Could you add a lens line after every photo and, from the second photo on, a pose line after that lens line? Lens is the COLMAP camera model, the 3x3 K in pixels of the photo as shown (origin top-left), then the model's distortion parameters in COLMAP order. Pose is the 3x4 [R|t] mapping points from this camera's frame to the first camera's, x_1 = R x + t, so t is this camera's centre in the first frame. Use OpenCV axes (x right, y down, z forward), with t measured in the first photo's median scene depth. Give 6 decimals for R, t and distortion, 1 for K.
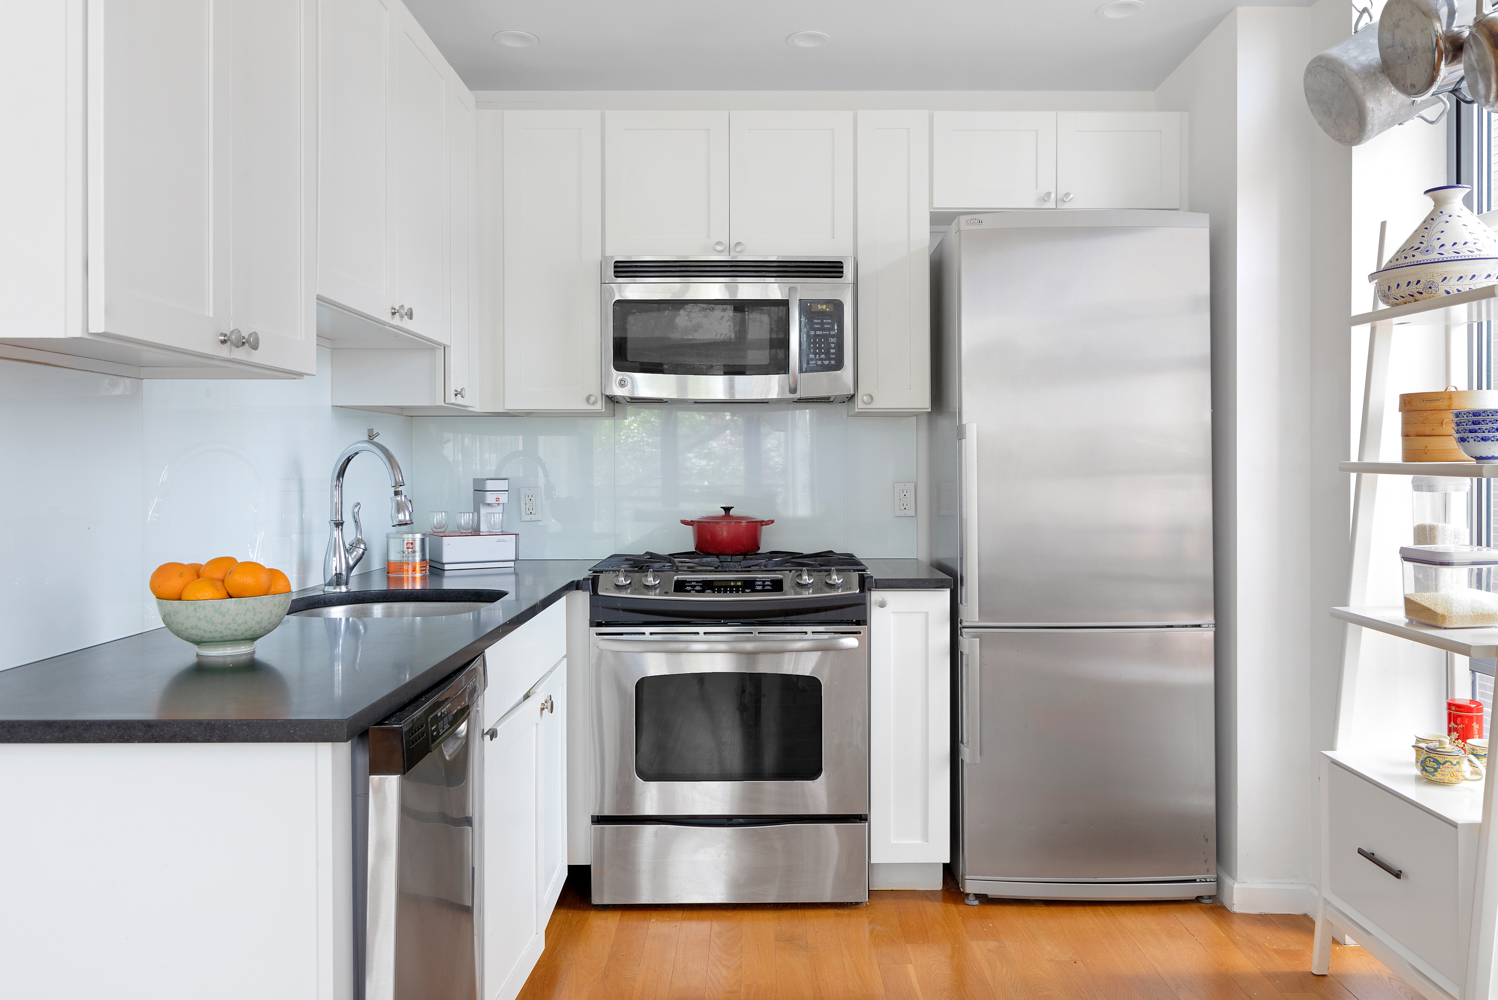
lens RADIAL K [[1092.5, 0, 753.1], [0, 1092.5, 478.3], [0, 0, 1]] dist [-0.003346, -0.004413]
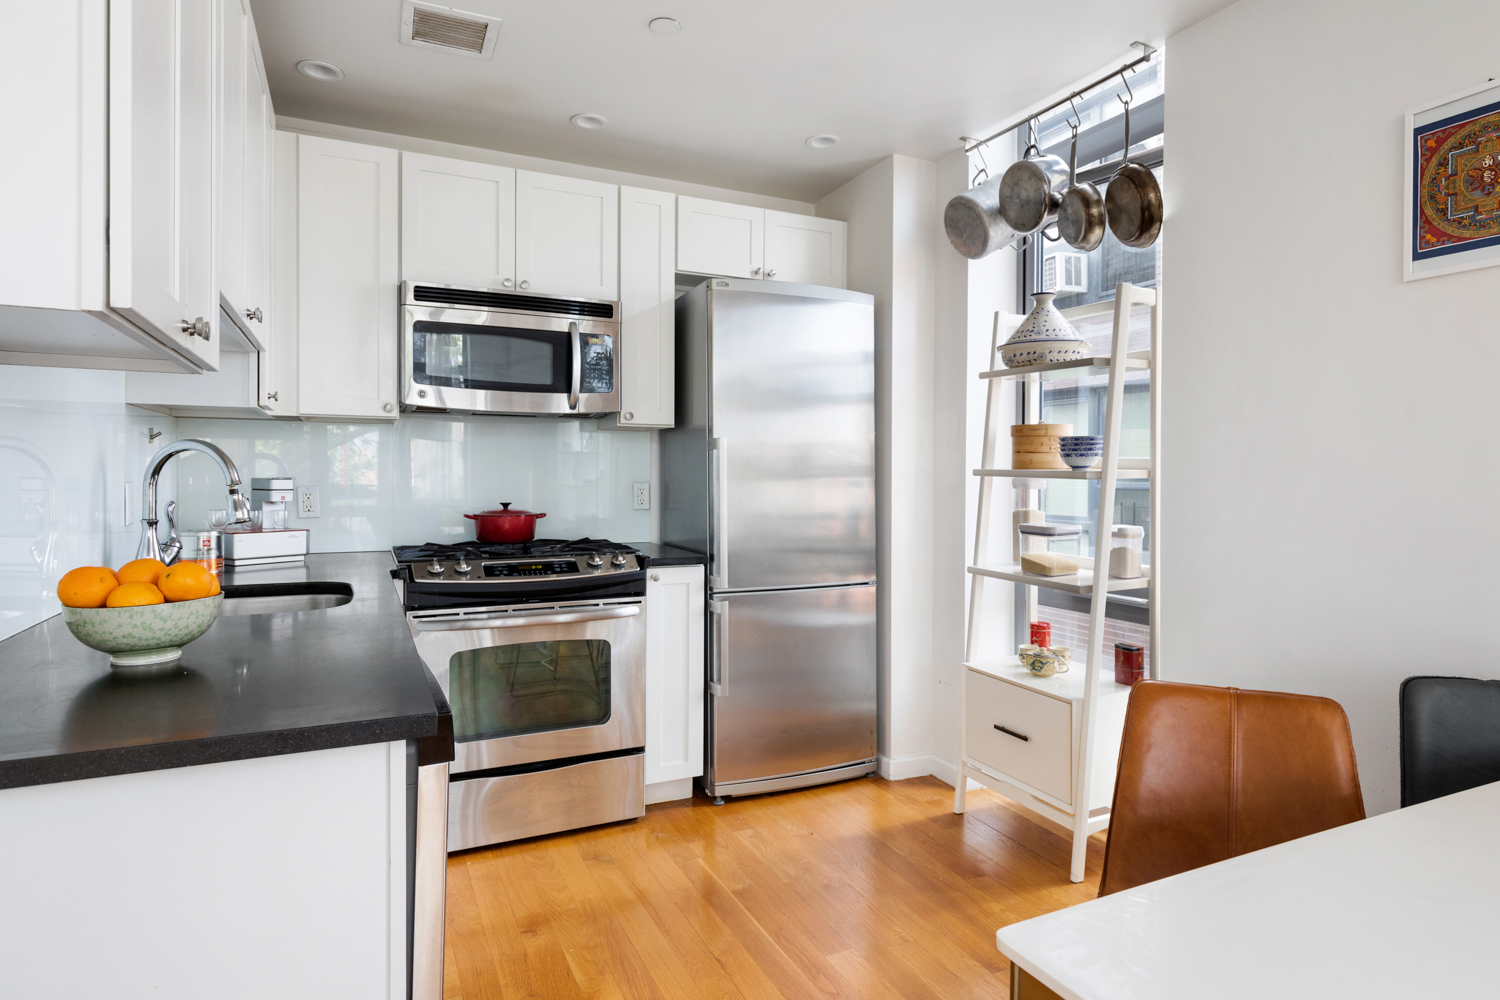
lens RADIAL K [[834.0, 0, 750.7], [0, 834.0, 481.2], [0, 0, 1]] dist [0.003823, 0.000252]
pose [[0.904677, 0.002630, 0.426090, -0.194085], [-0.002581, 0.999996, -0.000694, 0.002818], [-0.426091, -0.000472, 0.904680, 0.078038]]
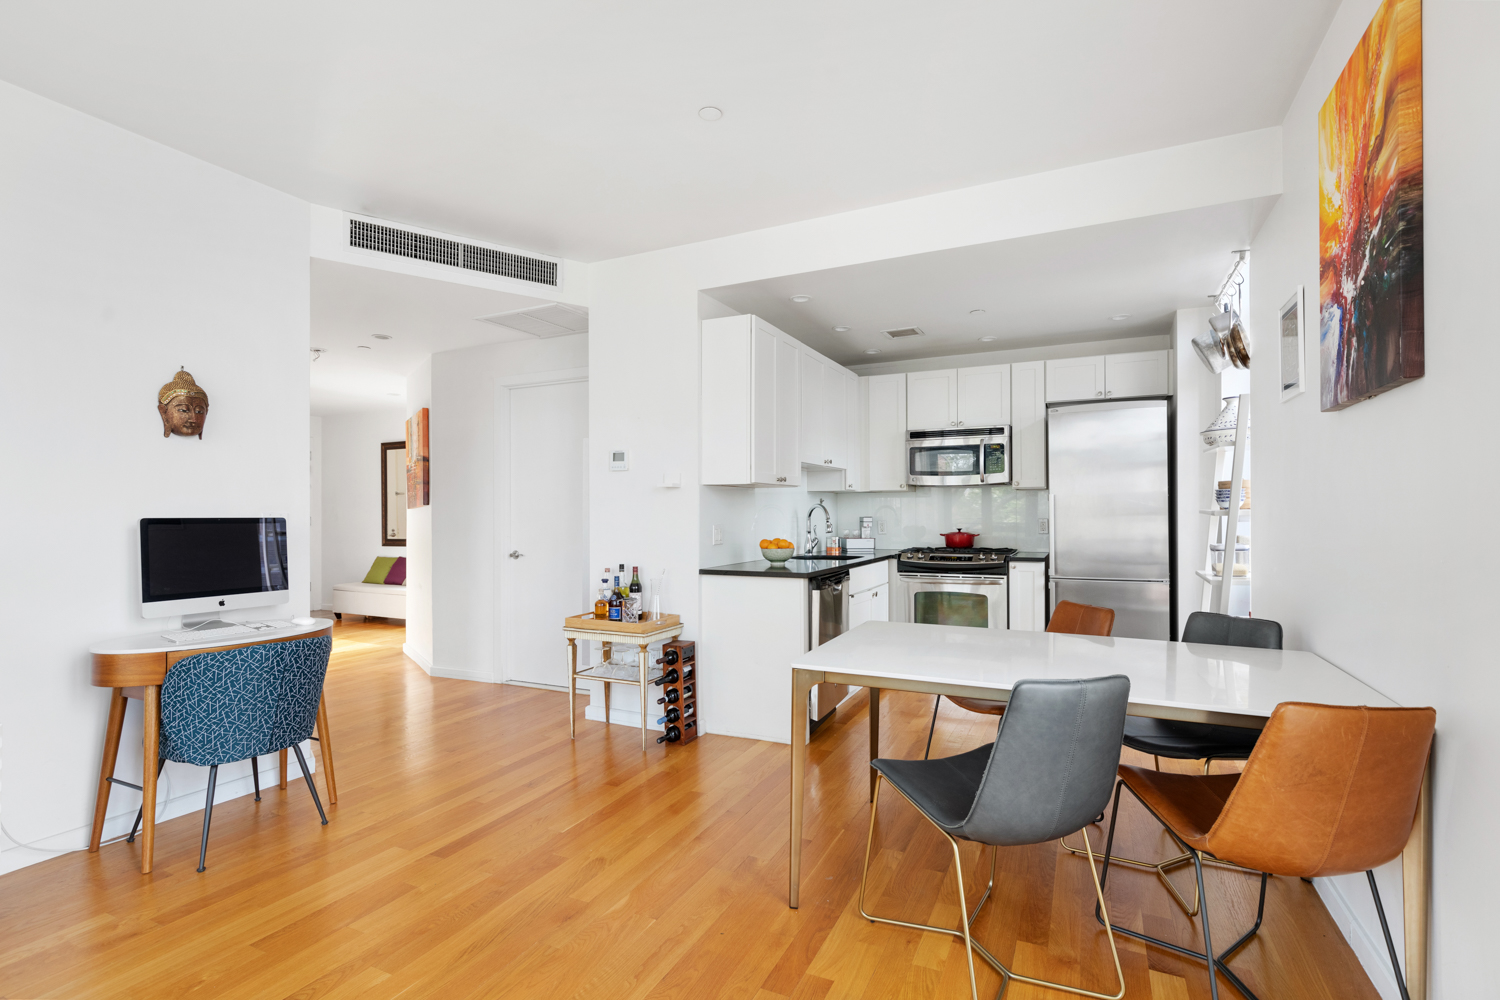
lens RADIAL K [[692.8, 0, 750.0], [0, 692.8, 500.0], [0, 0, 1]] dist [-0.000074, 0.000005]
pose [[0.894214, -0.010903, -0.447506, 0.286157], [-0.000540, 0.999676, -0.025437, 0.002265], [0.447639, 0.022988, 0.893919, -0.675836]]
